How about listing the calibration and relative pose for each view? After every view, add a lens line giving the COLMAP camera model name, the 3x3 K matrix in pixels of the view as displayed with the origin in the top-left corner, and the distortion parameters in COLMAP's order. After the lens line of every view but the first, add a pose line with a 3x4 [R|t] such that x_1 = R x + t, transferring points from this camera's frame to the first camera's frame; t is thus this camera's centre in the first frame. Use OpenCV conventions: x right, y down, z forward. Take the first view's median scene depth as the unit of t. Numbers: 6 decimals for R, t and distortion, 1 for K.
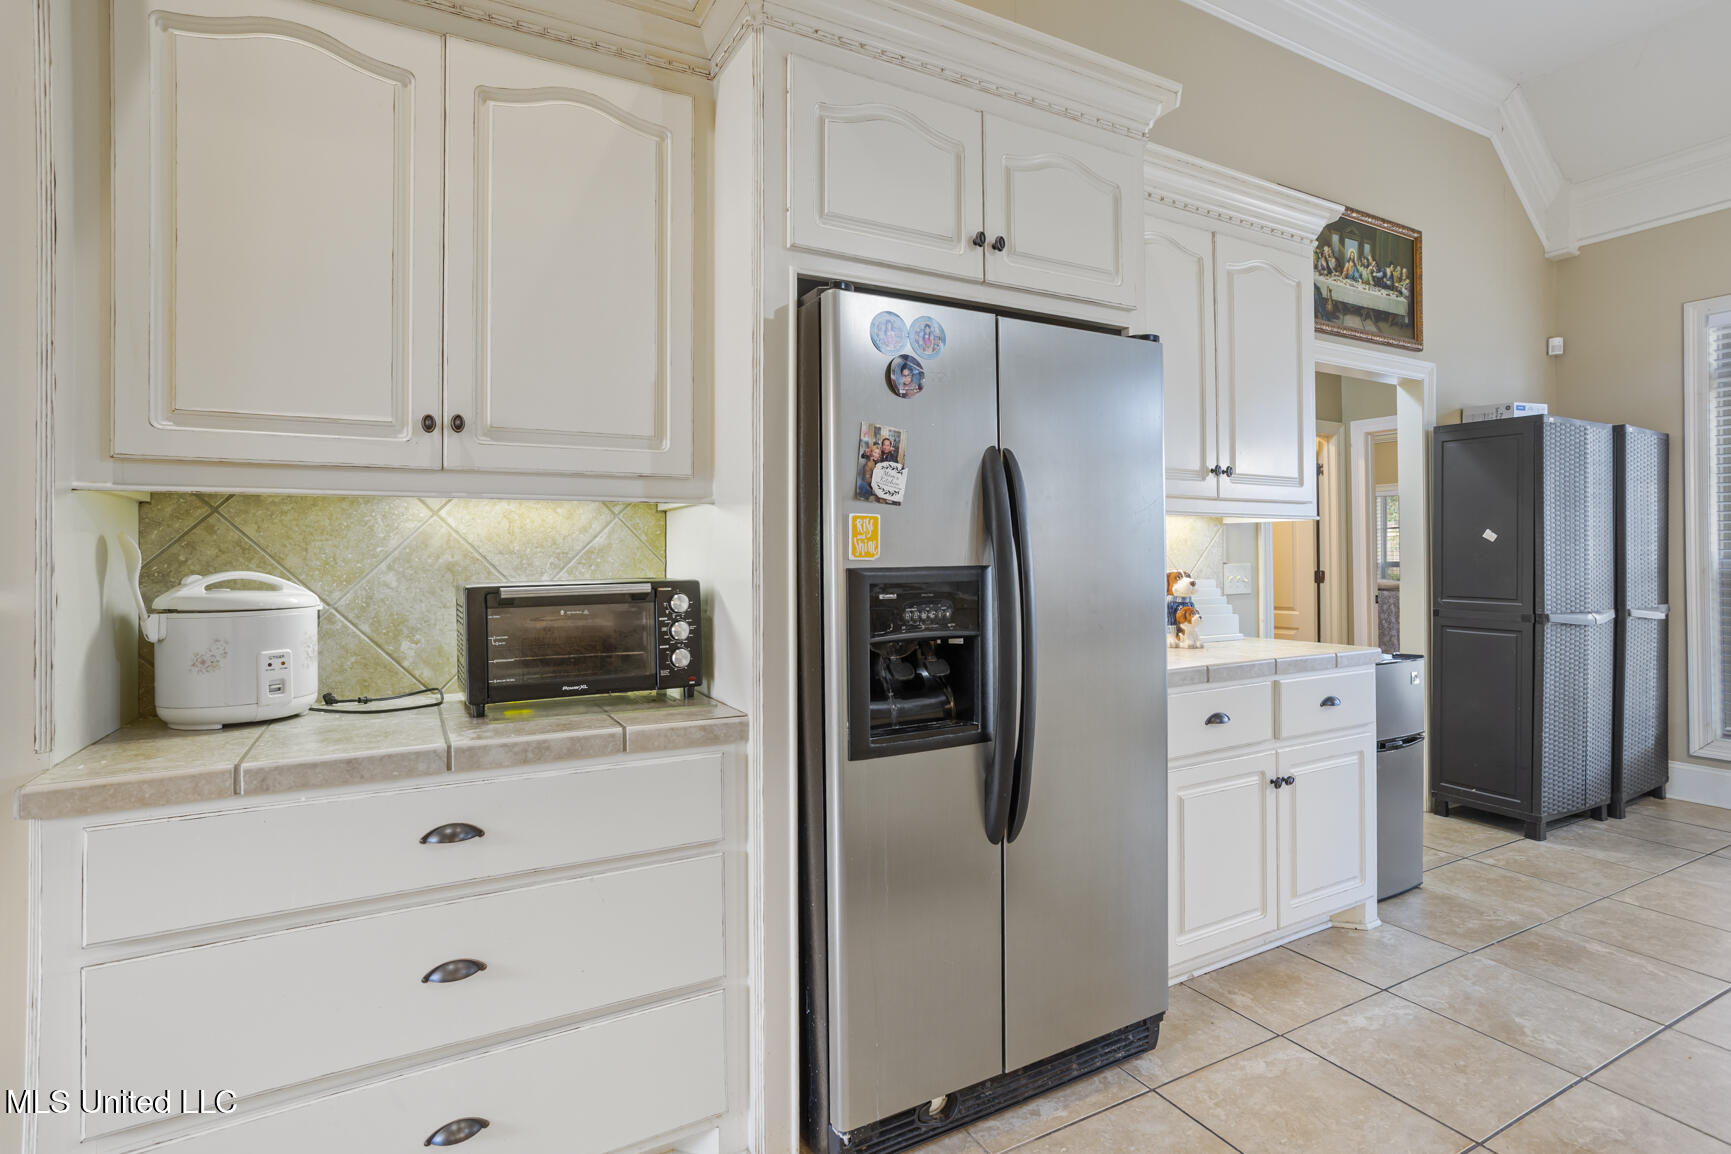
lens RADIAL K [[824.5, 0, 862.0], [0, 824.5, 548.8], [0, 0, 1]] dist [0.003116, 0.001025]
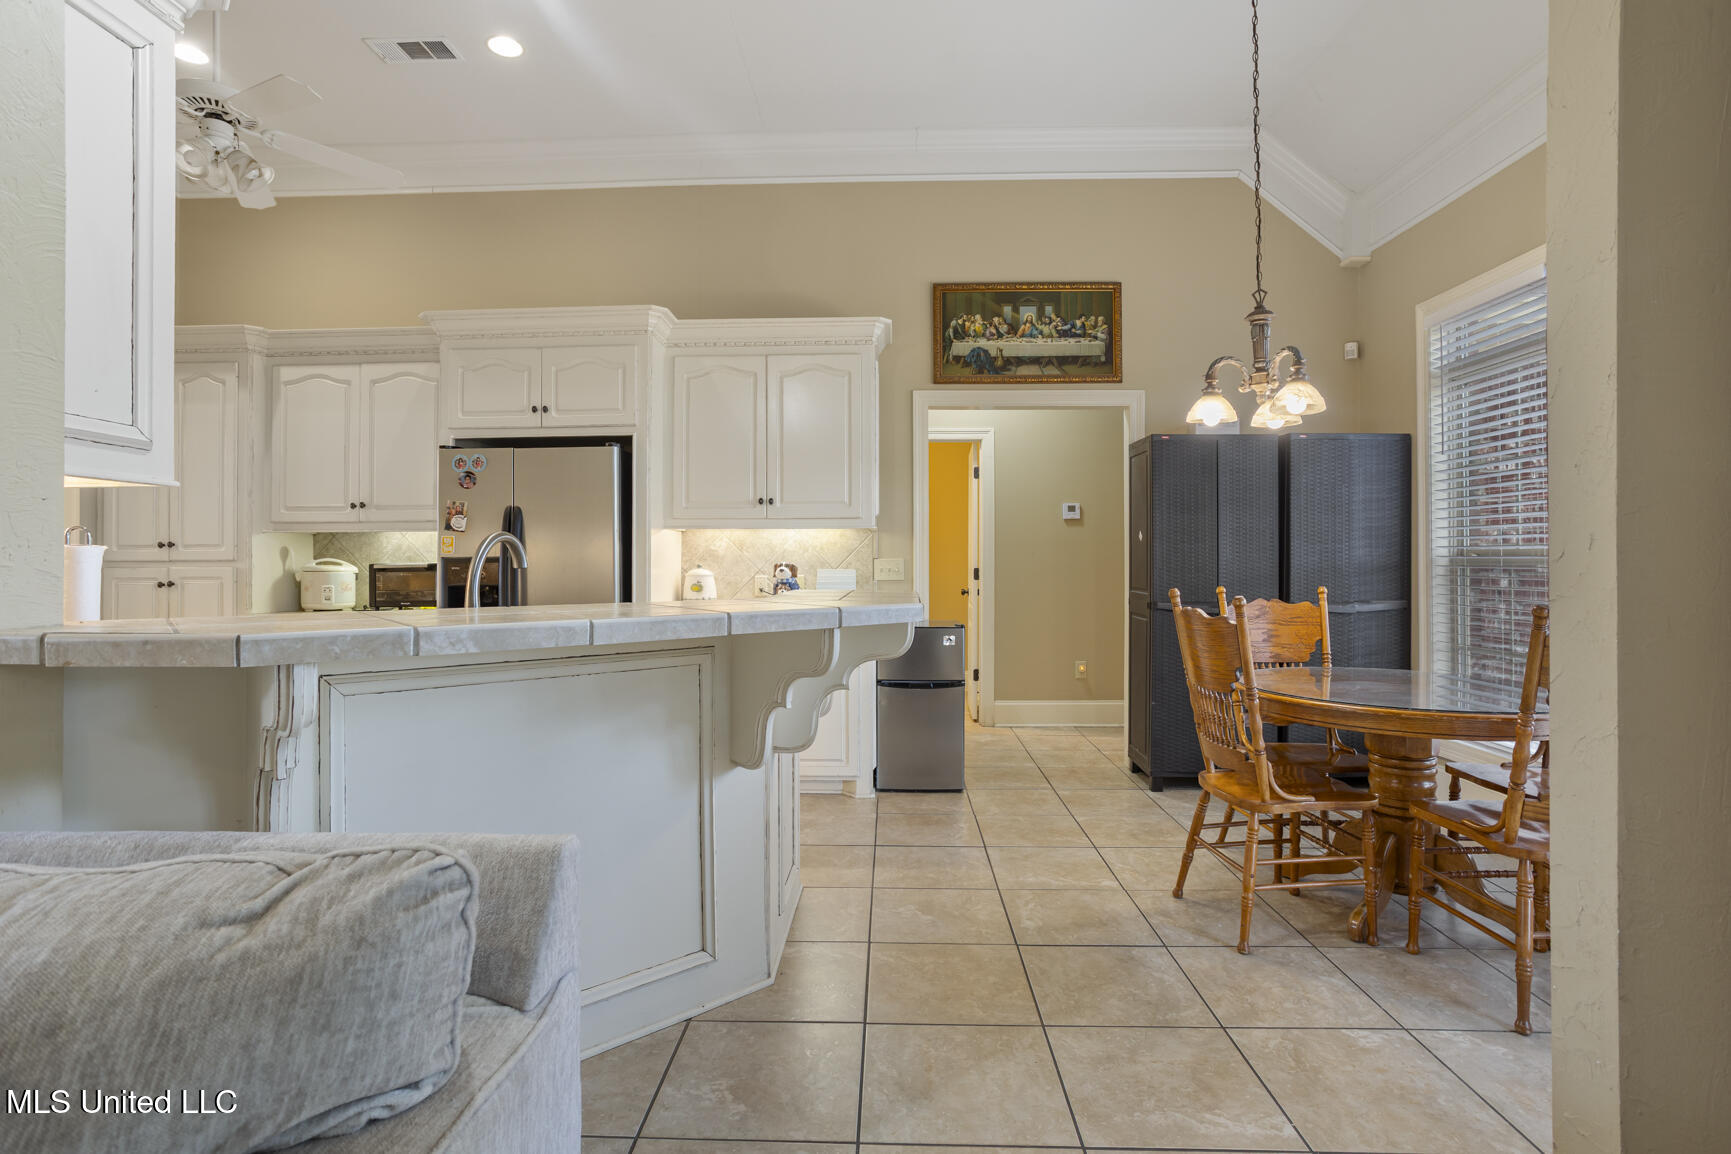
lens RADIAL K [[829.0, 0, 862.8], [0, 829.0, 564.2], [0, 0, 1]] dist [-0.041209, 0.035558]
pose [[0.867182, 0.004412, -0.497971, 1.007072], [0.003320, 0.999887, 0.014641, 0.005011], [0.497979, -0.014349, 0.867070, -0.238659]]
